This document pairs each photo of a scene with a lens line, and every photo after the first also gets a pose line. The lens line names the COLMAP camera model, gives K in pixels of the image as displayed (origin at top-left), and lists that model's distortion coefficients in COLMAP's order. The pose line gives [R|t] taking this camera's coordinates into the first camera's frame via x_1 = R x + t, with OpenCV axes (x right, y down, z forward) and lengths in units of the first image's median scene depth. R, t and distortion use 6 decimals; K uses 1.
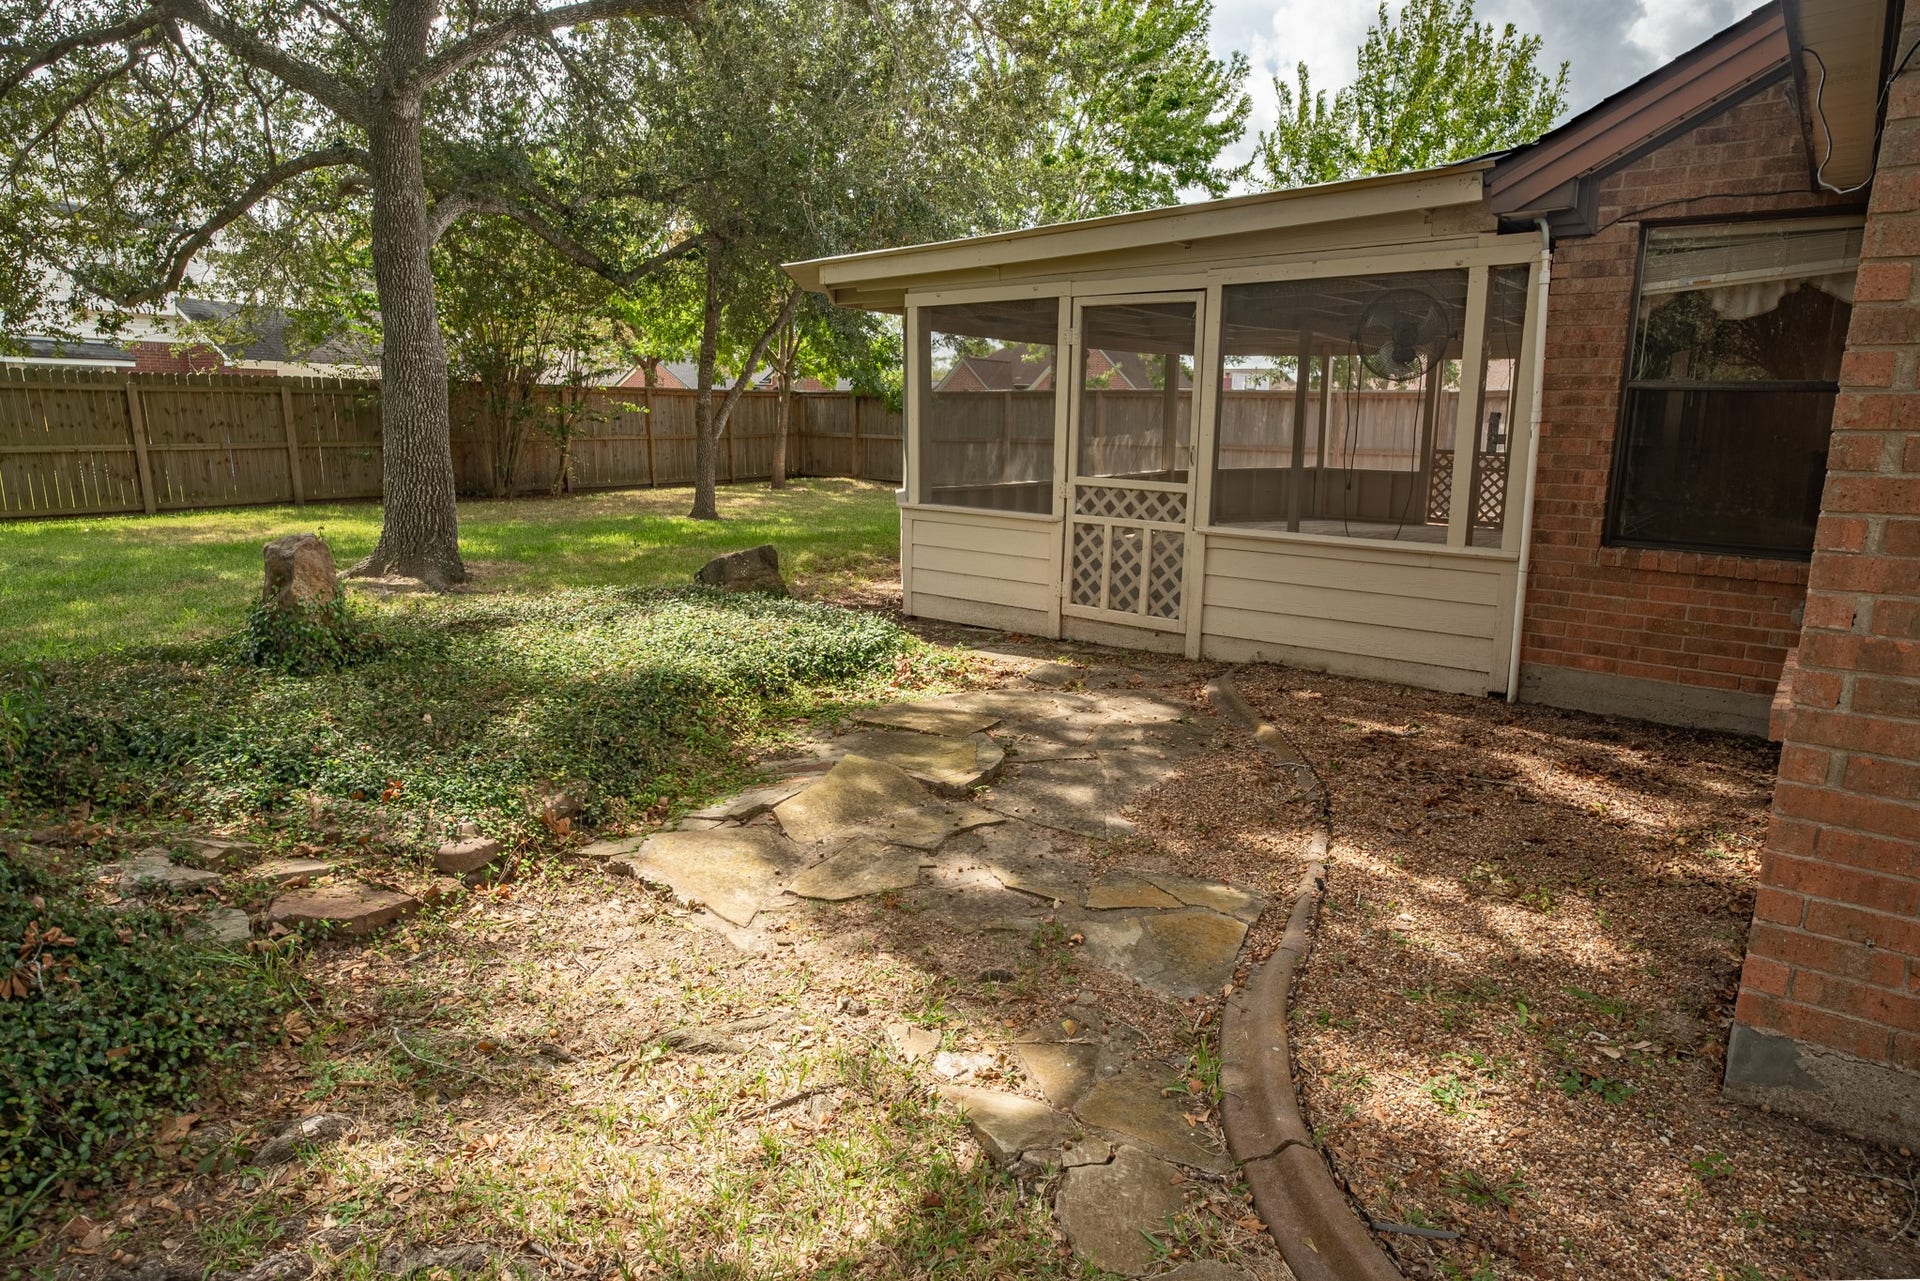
lens RADIAL K [[1101.4, 0, 960.0], [0, 1101.4, 640.5], [0, 0, 1]] dist [-0.041326, 0.032774]
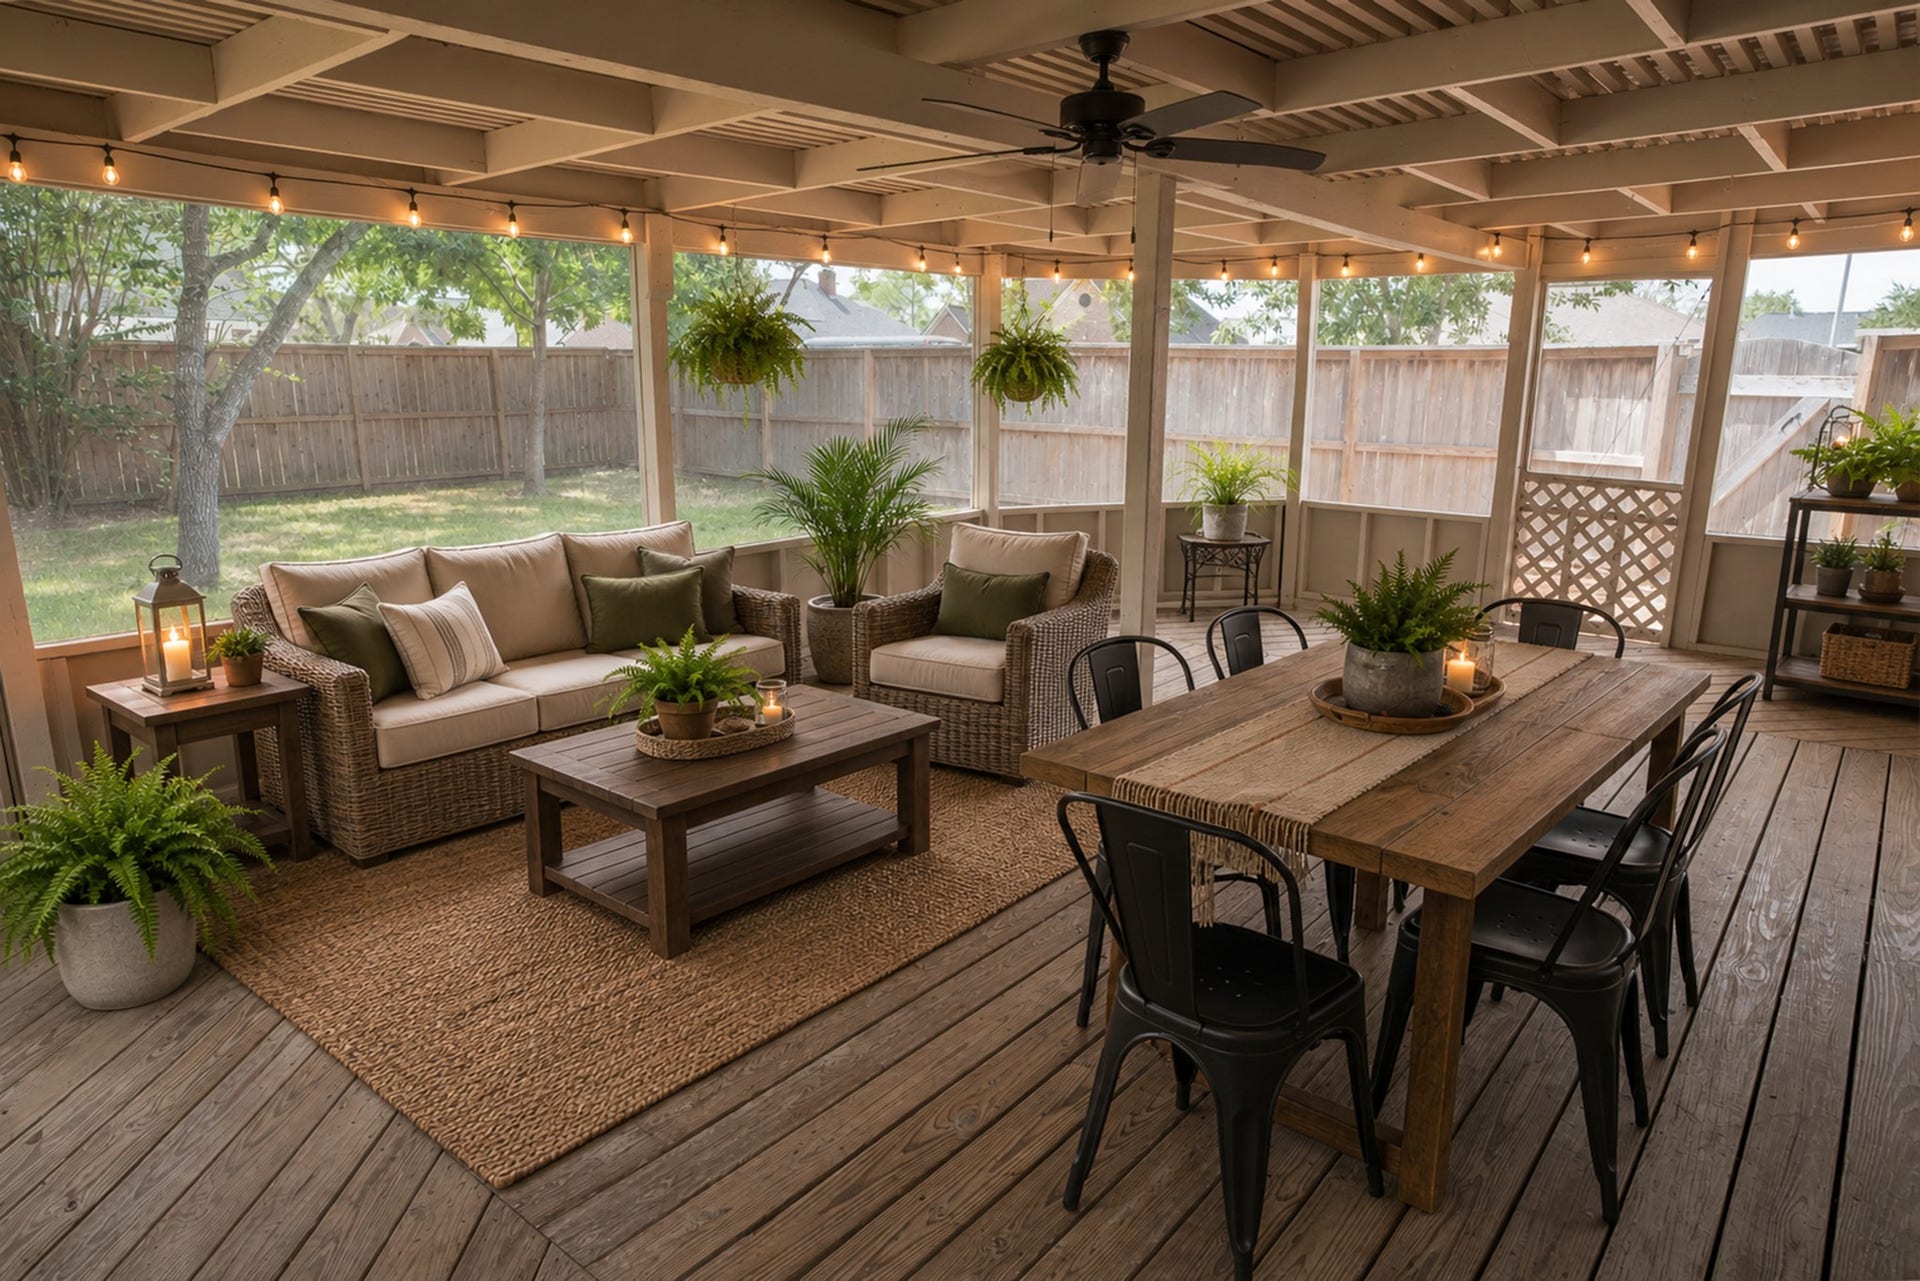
lens RADIAL K [[1101.4, 0, 960.0], [0, 1101.4, 640.5], [0, 0, 1]] dist [-0.041326, 0.032774]
pose [[0.998929, 0.010663, -0.045020, 0.211206], [-0.008824, 0.999126, 0.040856, -0.120054], [0.045417, -0.040415, 0.998150, 0.512995]]
